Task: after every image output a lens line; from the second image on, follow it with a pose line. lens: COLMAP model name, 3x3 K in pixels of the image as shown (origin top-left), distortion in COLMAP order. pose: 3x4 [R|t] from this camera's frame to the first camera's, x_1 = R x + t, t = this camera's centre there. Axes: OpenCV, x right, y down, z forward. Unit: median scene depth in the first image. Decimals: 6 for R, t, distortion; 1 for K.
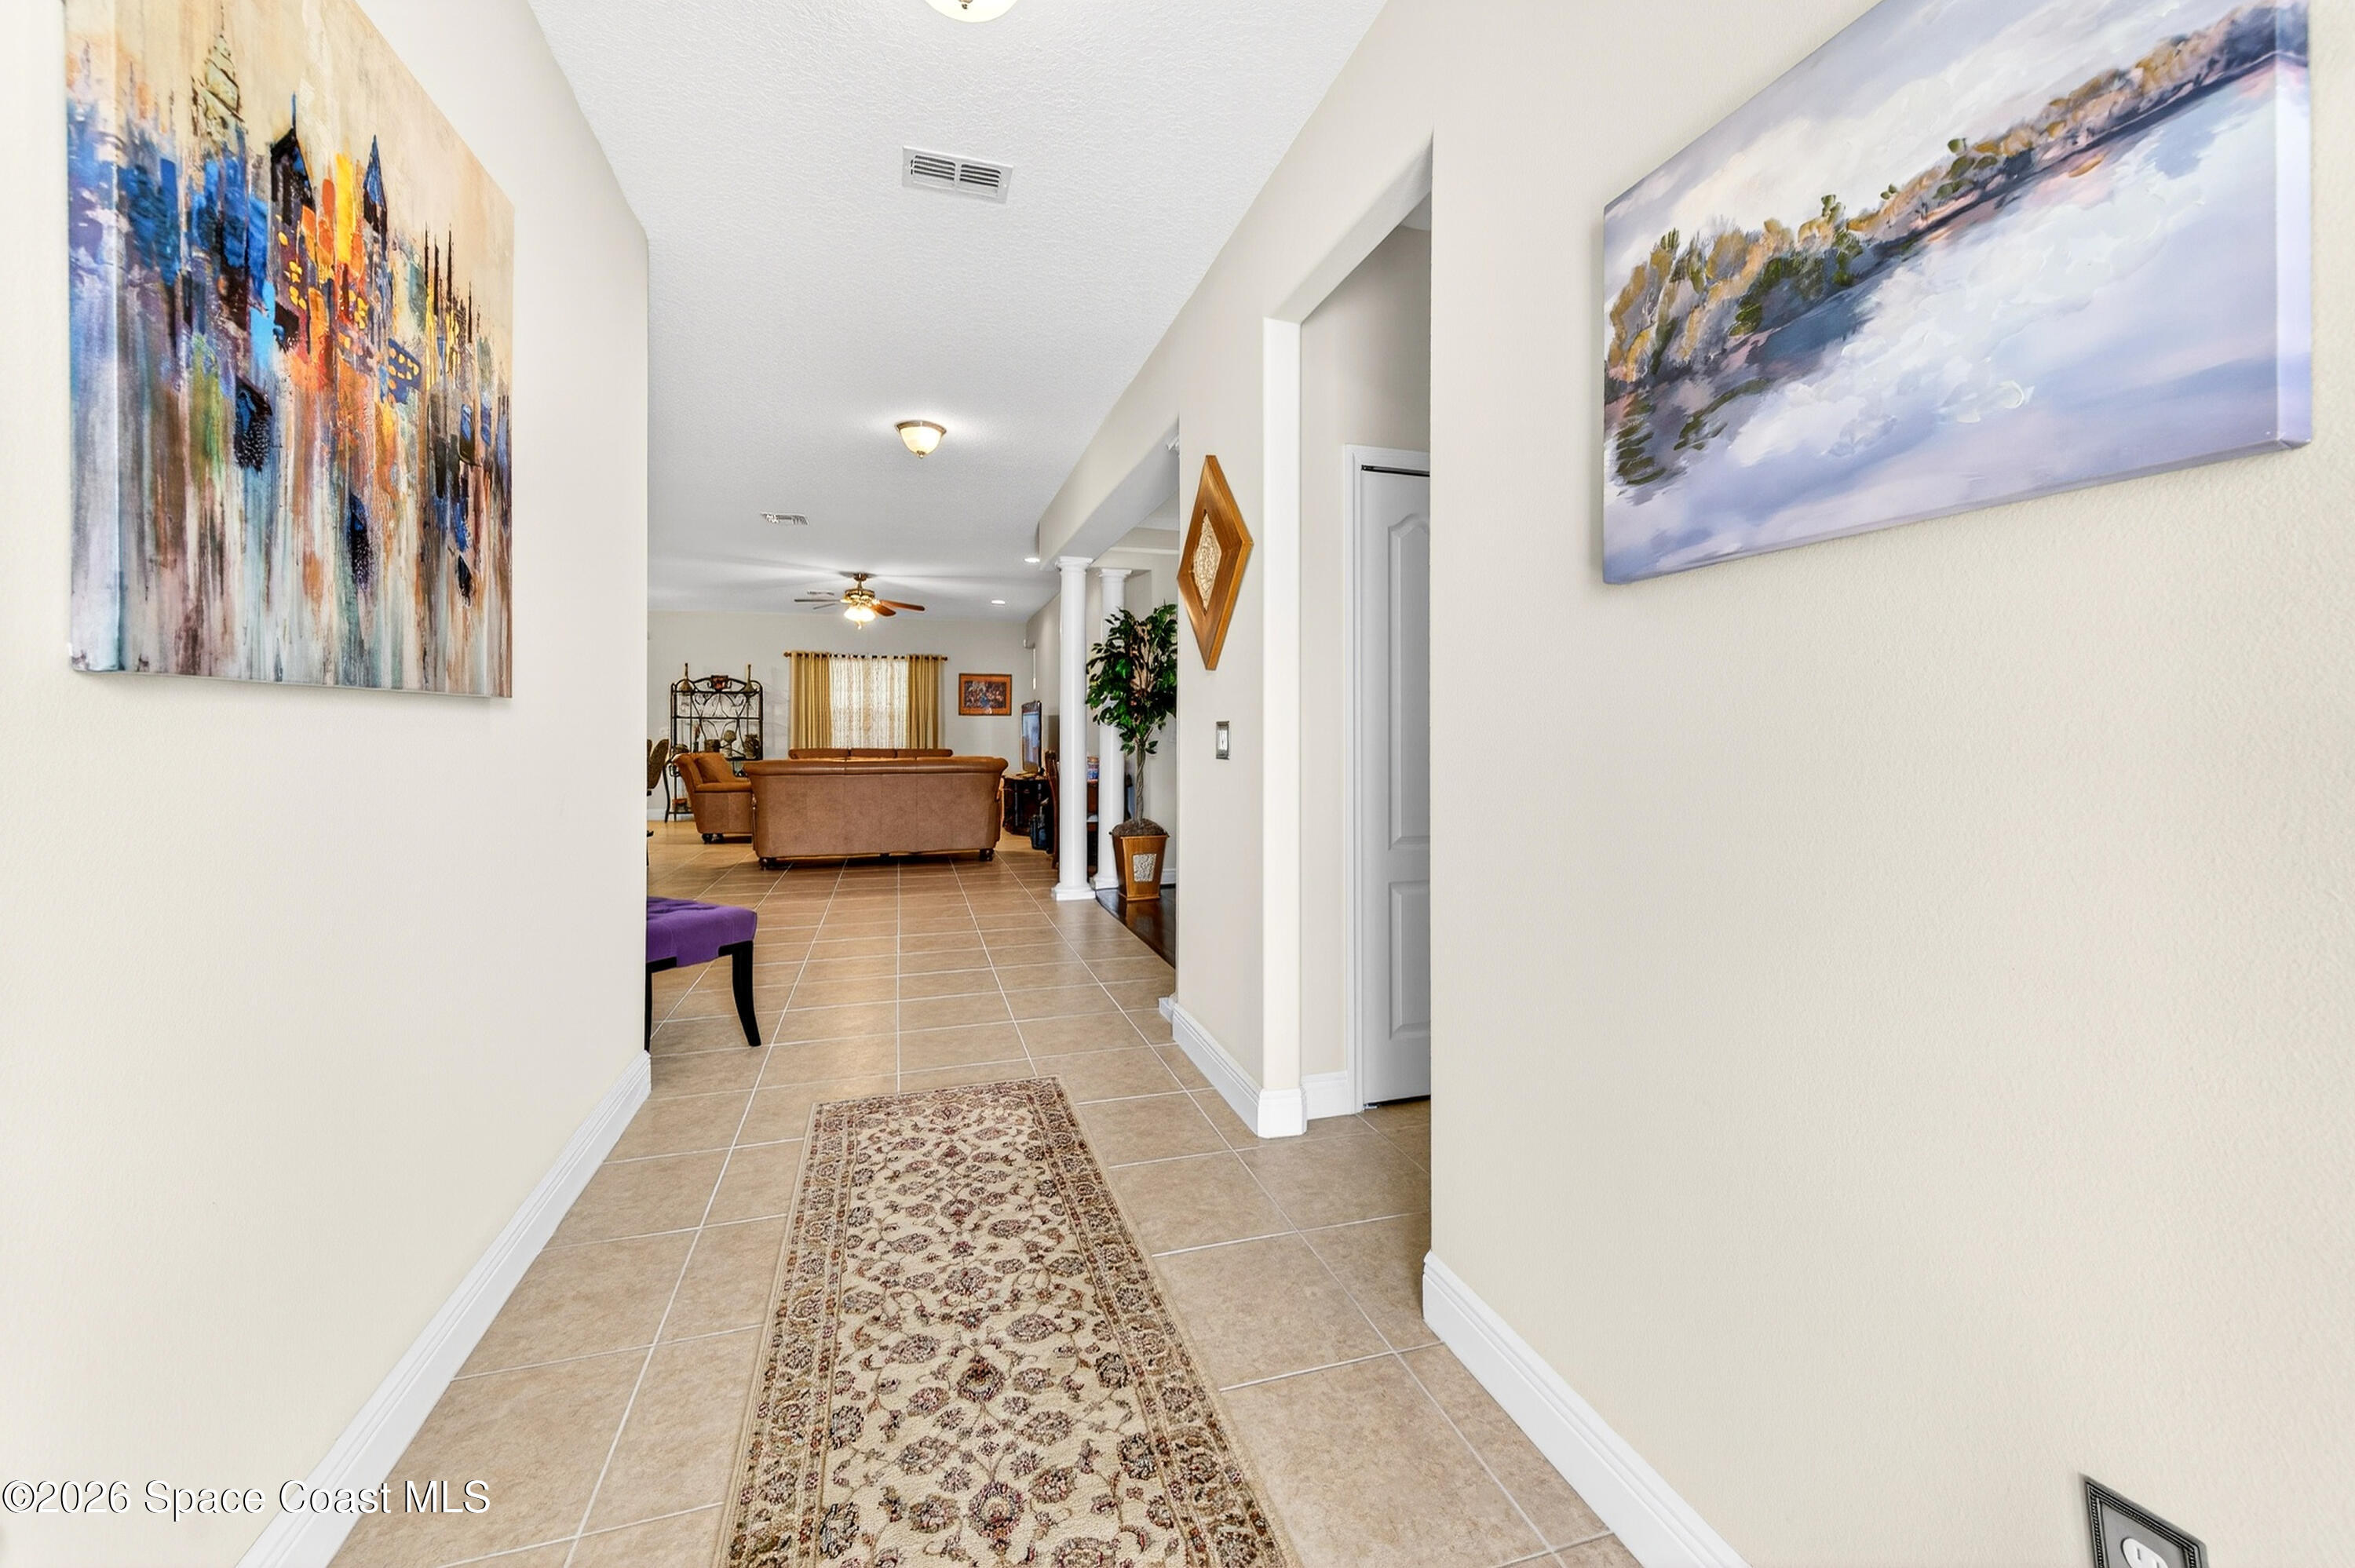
lens RADIAL K [[918.8, 0, 1186.2], [0, 918.8, 724.7], [0, 0, 1]] dist [0.000590, 0.000025]
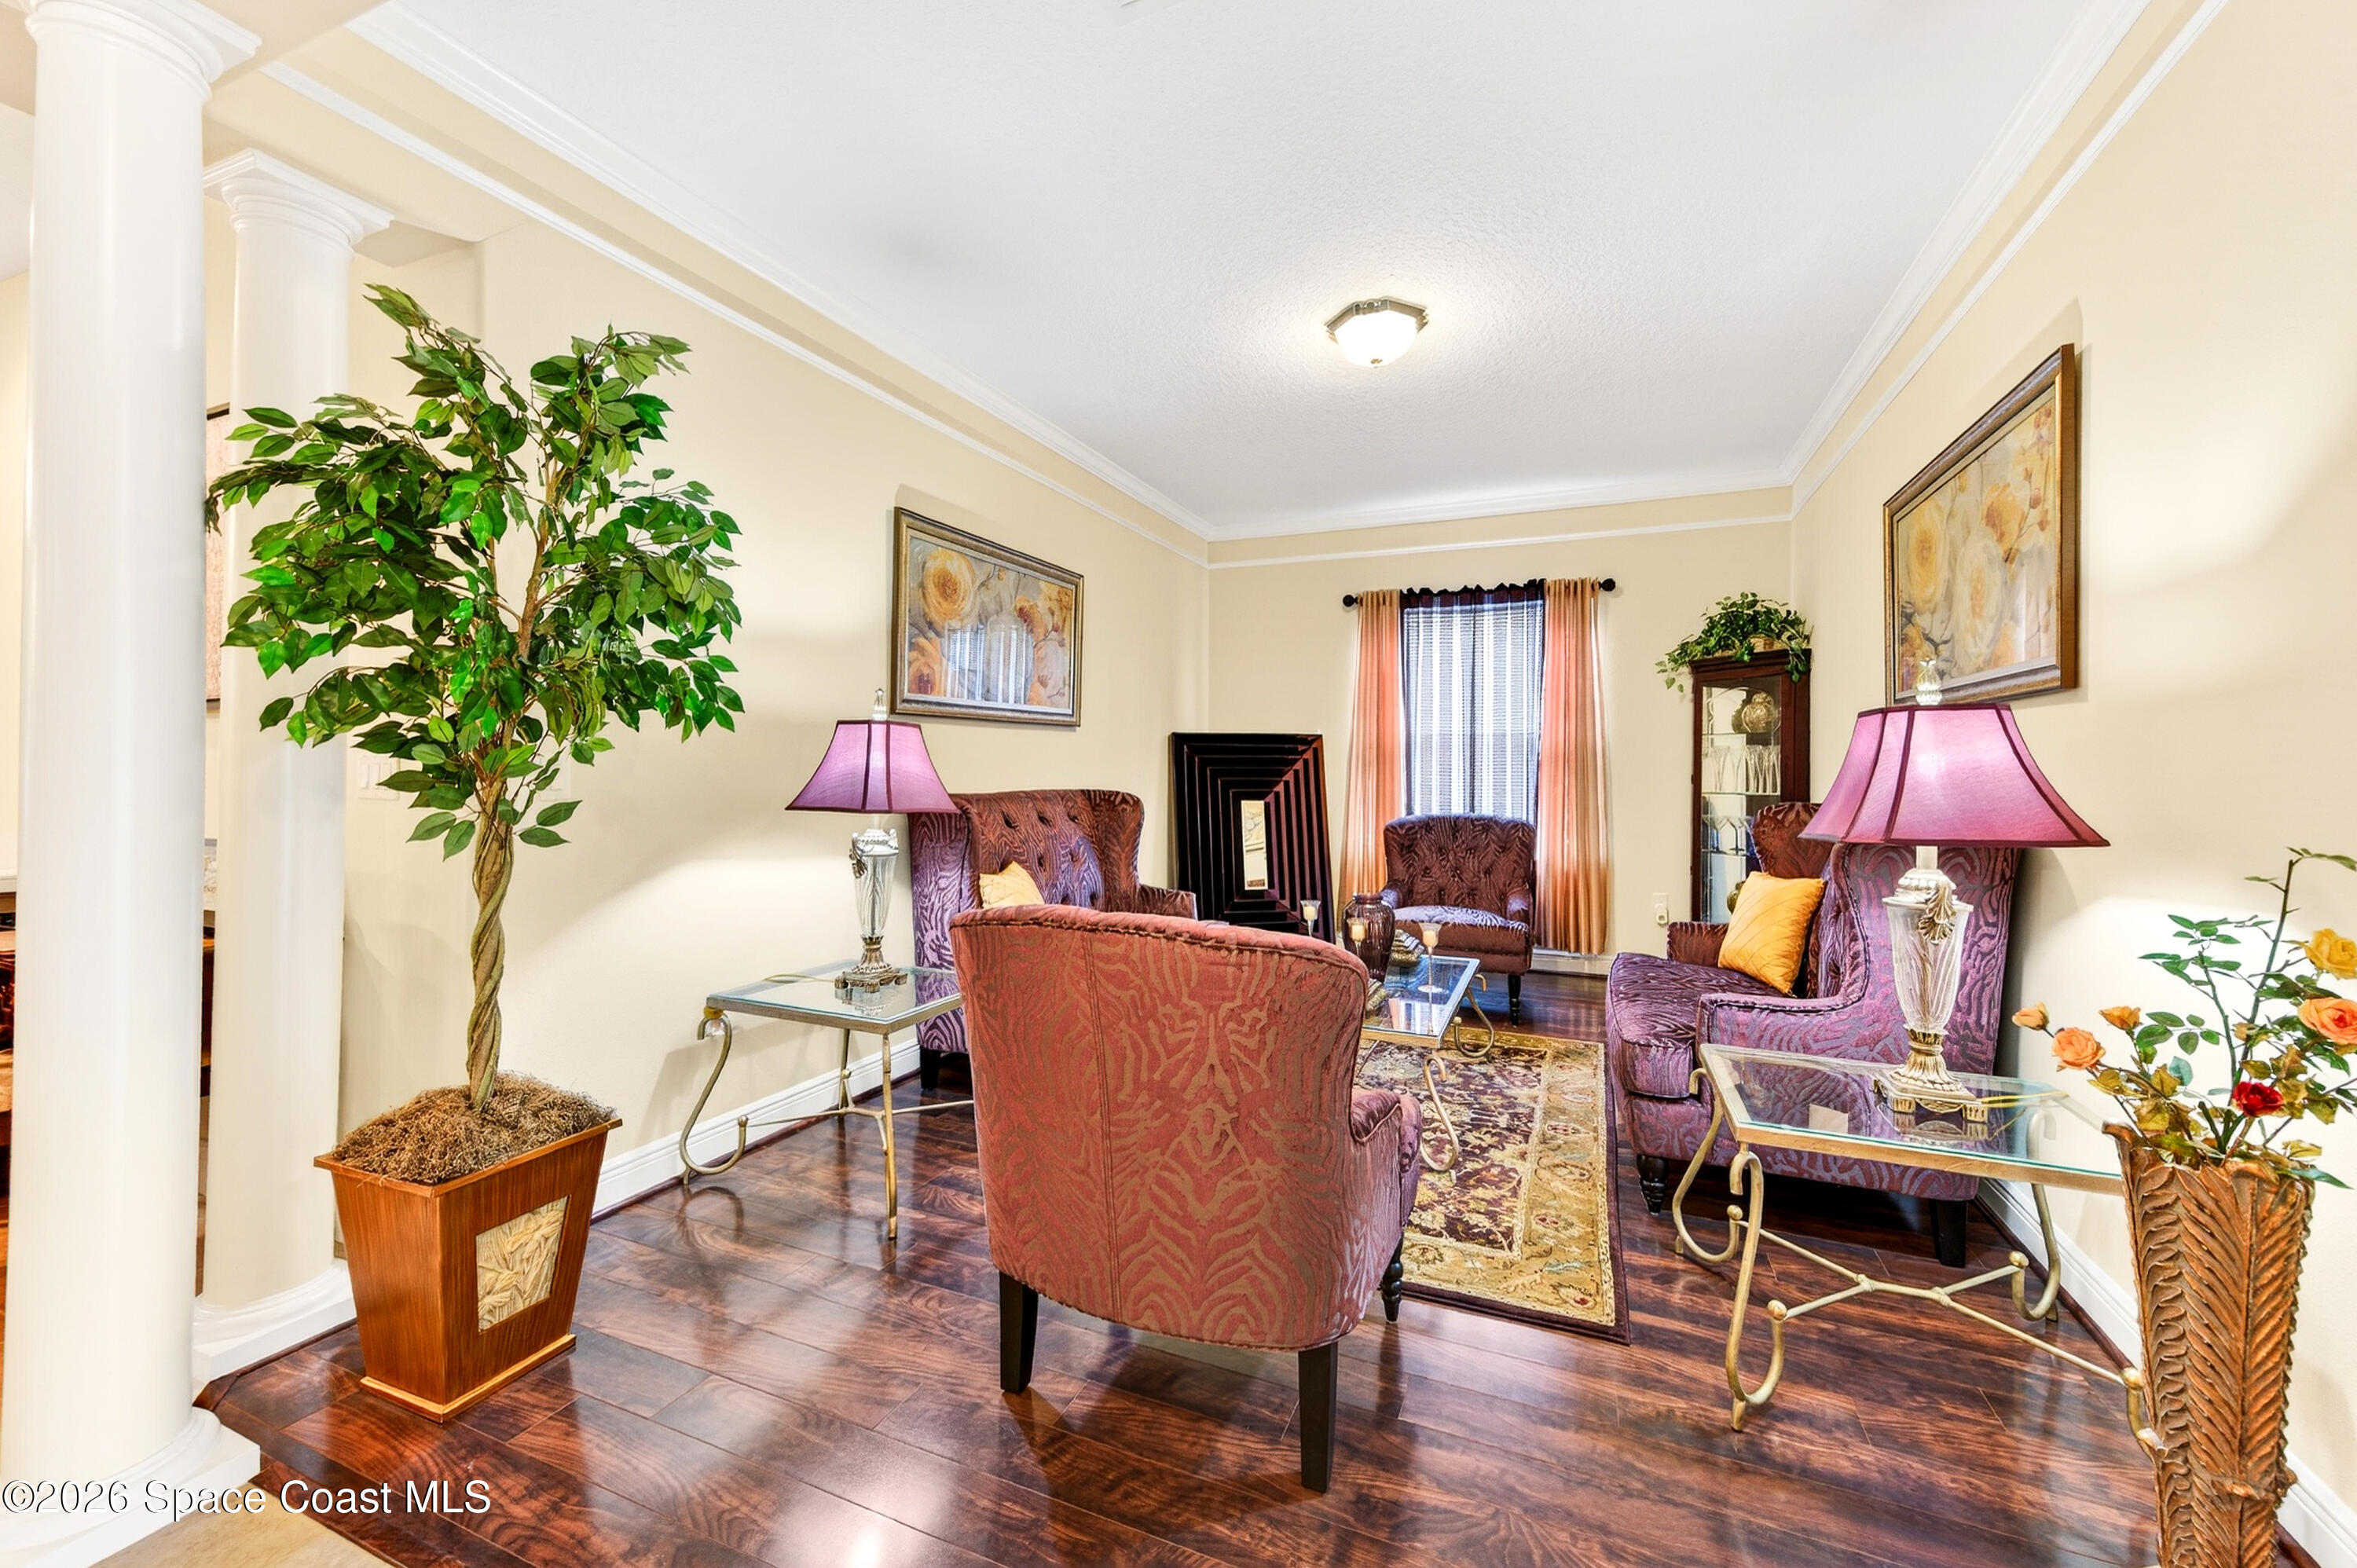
lens RADIAL K [[927.9, 0, 1186.6], [0, 927.9, 760.6], [0, 0, 1]] dist [0.000993, 0.000103]
pose [[0.653912, 0.003922, 0.756561, -0.125964], [-0.004772, 0.999988, -0.001060, 0.004501], [-0.756556, -0.002917, 0.653923, 0.662867]]
